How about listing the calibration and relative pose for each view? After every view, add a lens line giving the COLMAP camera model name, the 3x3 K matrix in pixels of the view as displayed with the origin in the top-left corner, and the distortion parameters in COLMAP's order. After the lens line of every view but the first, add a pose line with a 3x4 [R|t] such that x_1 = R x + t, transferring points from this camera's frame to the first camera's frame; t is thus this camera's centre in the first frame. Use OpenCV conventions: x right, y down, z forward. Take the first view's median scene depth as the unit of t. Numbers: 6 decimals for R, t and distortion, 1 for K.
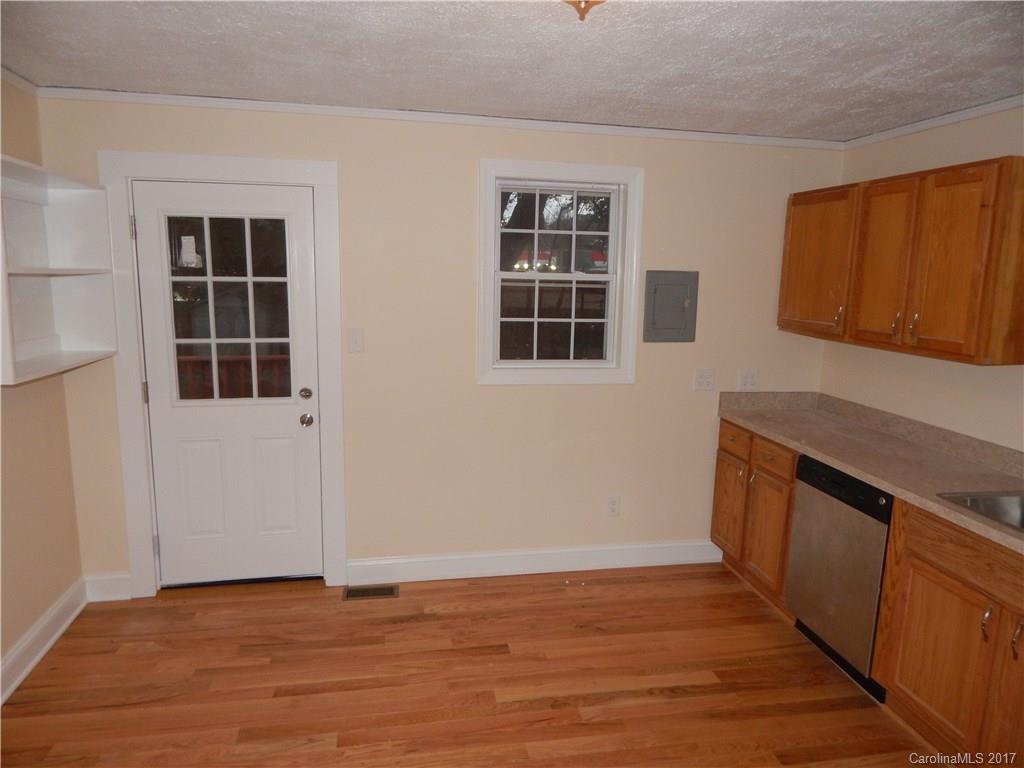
lens RADIAL K [[676.6, 0, 514.6], [0, 676.6, 381.9], [0, 0, 1]] dist [0.014754, -0.007575]
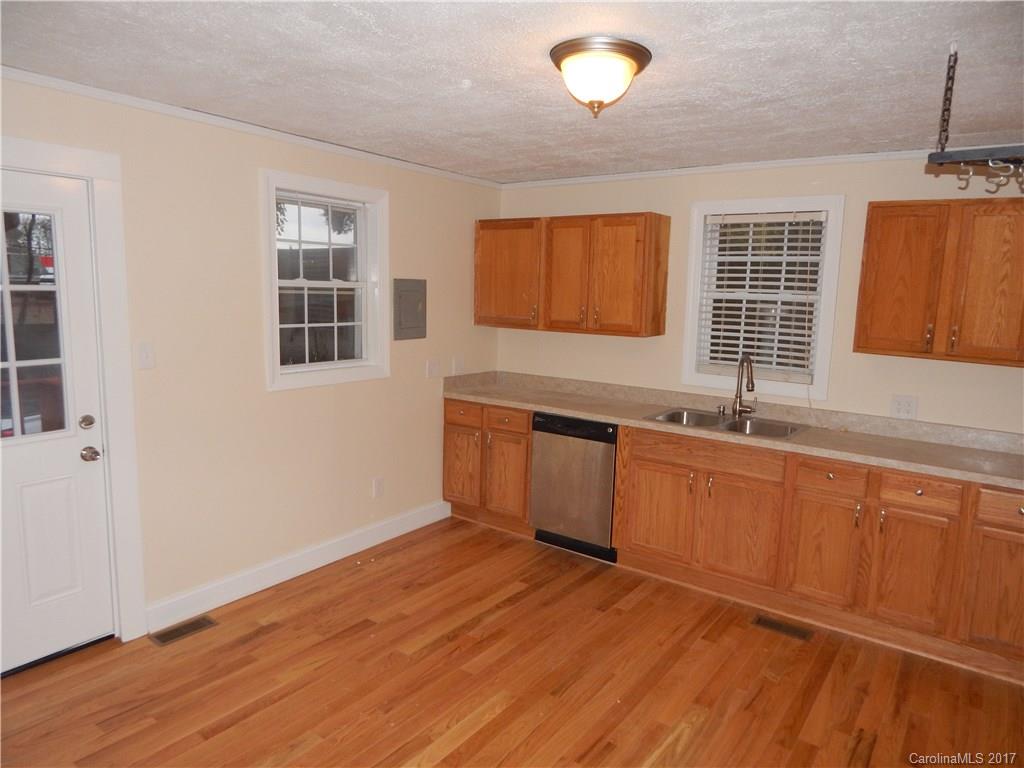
lens RADIAL K [[676.6, 0, 509.4], [0, 676.6, 381.2], [0, 0, 1]] dist [0.014754, -0.007575]
pose [[0.734829, -0.101016, 0.670688, -0.511425], [0.106845, 0.993741, 0.032610, -0.006329], [-0.669784, 0.047697, 0.741022, 0.011548]]
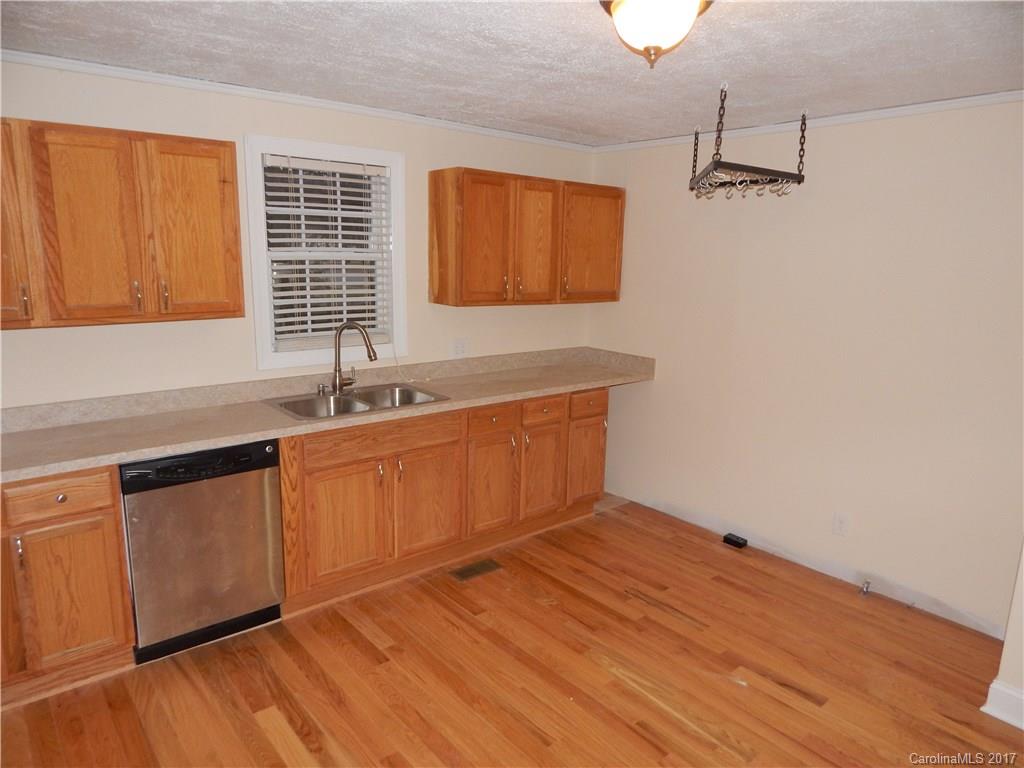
lens RADIAL K [[676.6, 0, 511.4], [0, 676.6, 381.8], [0, 0, 1]] dist [0.014754, -0.007575]
pose [[-0.470636, -0.206920, 0.857722, -0.460249], [0.118297, 0.948538, 0.293738, -0.166399], [-0.874361, 0.239710, -0.421938, 0.876103]]
